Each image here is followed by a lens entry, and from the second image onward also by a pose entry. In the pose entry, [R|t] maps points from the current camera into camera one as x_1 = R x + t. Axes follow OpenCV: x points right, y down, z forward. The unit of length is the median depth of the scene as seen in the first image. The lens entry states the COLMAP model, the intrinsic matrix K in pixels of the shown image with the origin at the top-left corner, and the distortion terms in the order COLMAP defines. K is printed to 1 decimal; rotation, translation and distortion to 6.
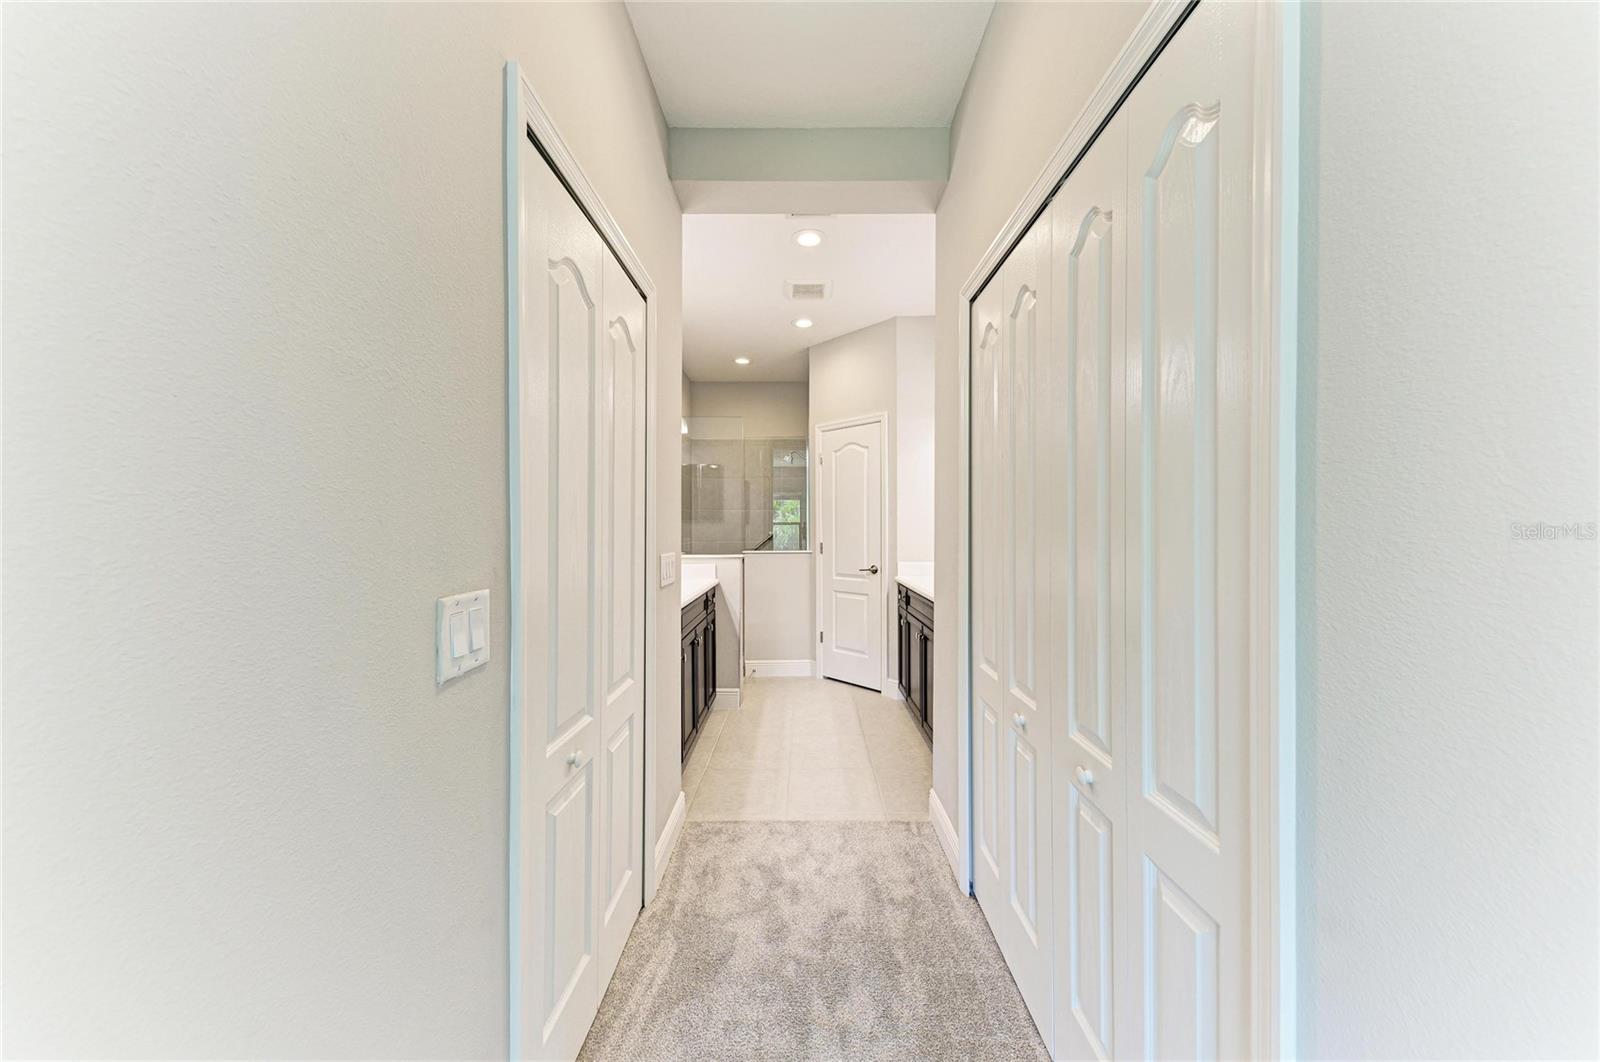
lens RADIAL K [[547.2, 0, 798.5], [0, 547.2, 534.8], [0, 0, 1]] dist [0.010965, 0.000043]
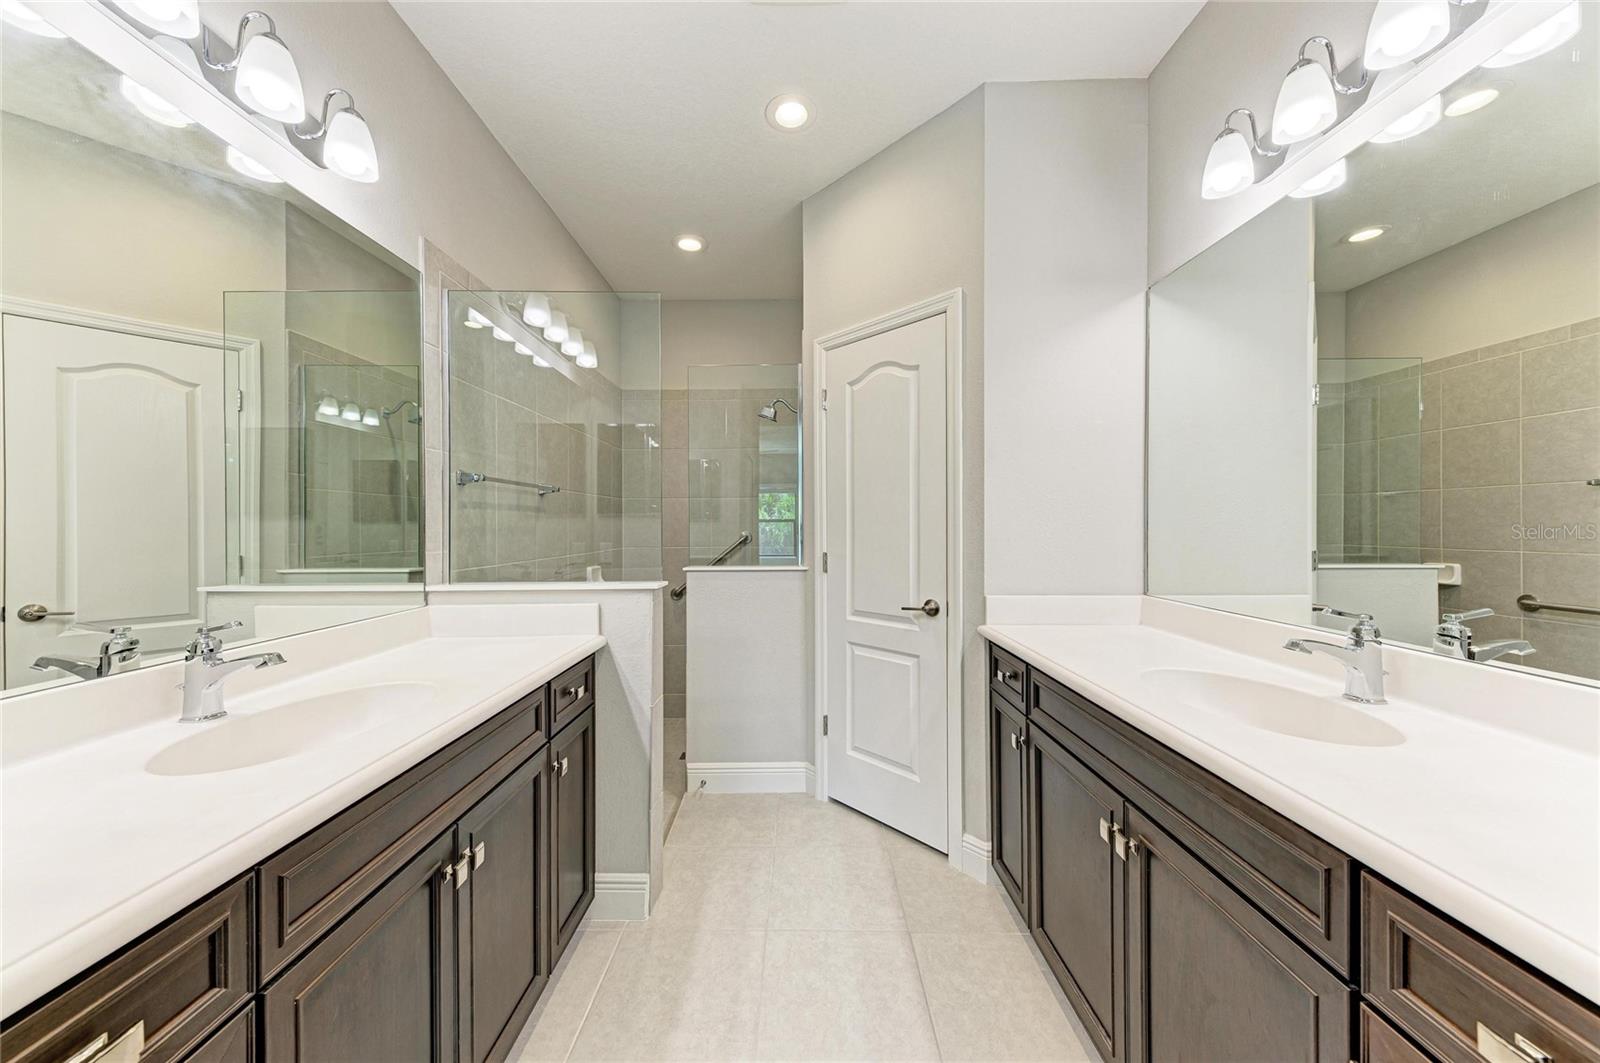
lens RADIAL K [[542.2, 0, 805.4], [0, 542.2, 532.7], [0, 0, 1]] dist [0.005132, -0.000031]
pose [[0.999840, -0.000166, 0.017883, 0.012866], [0.000160, 1.000000, 0.000332, -0.005555], [-0.017883, -0.000329, 0.999840, 0.472458]]
